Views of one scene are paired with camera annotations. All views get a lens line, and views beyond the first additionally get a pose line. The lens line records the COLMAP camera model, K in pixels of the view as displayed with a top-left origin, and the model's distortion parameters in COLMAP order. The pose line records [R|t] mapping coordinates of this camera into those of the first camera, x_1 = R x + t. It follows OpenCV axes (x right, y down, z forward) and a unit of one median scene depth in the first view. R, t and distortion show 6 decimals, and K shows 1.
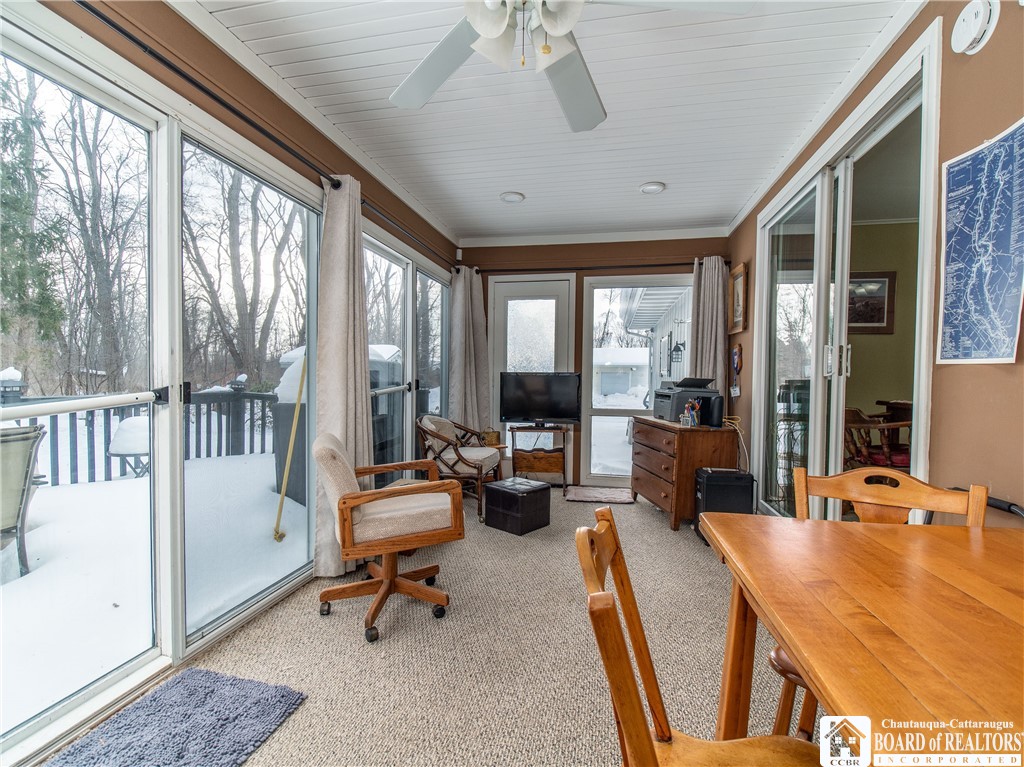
lens RADIAL K [[458.1, 0, 516.9], [0, 458.1, 387.1], [0, 0, 1]] dist [-0.001816, -0.005572]
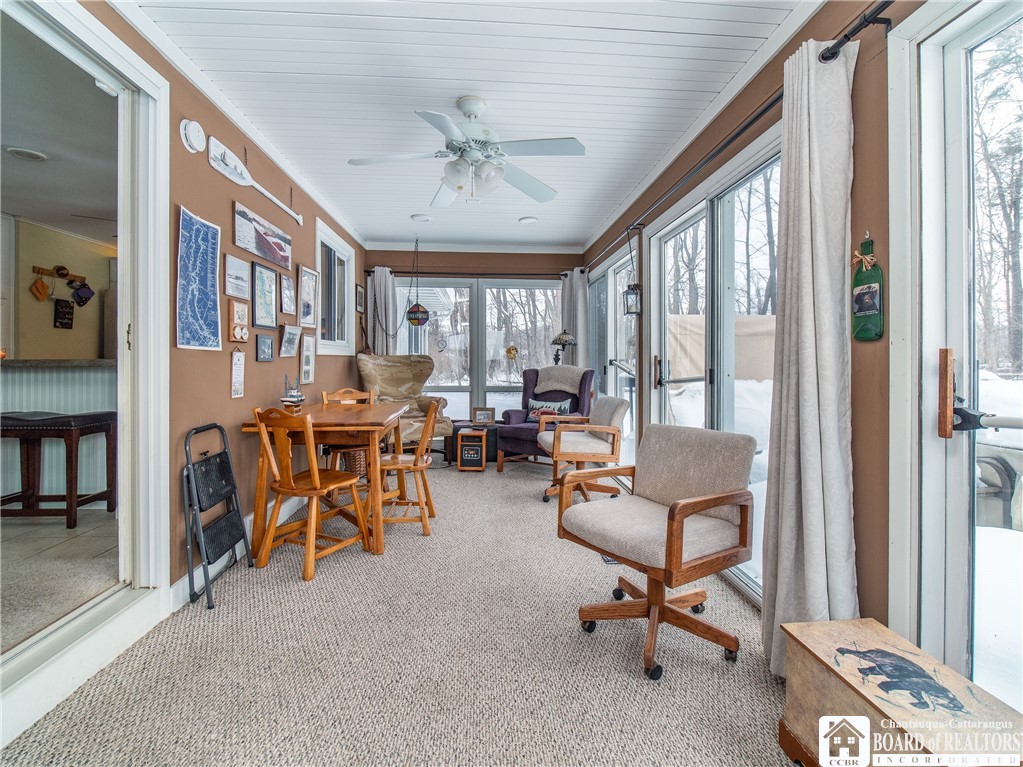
lens RADIAL K [[452.9, 0, 511.5], [0, 452.9, 383.5], [0, 0, 1]] dist [-0.001341, -0.000648]
pose [[-0.963133, -0.006934, -0.268938, 0.360736], [-0.026241, 0.997322, 0.068262, -0.070745], [0.267744, 0.072802, -0.960736, 2.924600]]
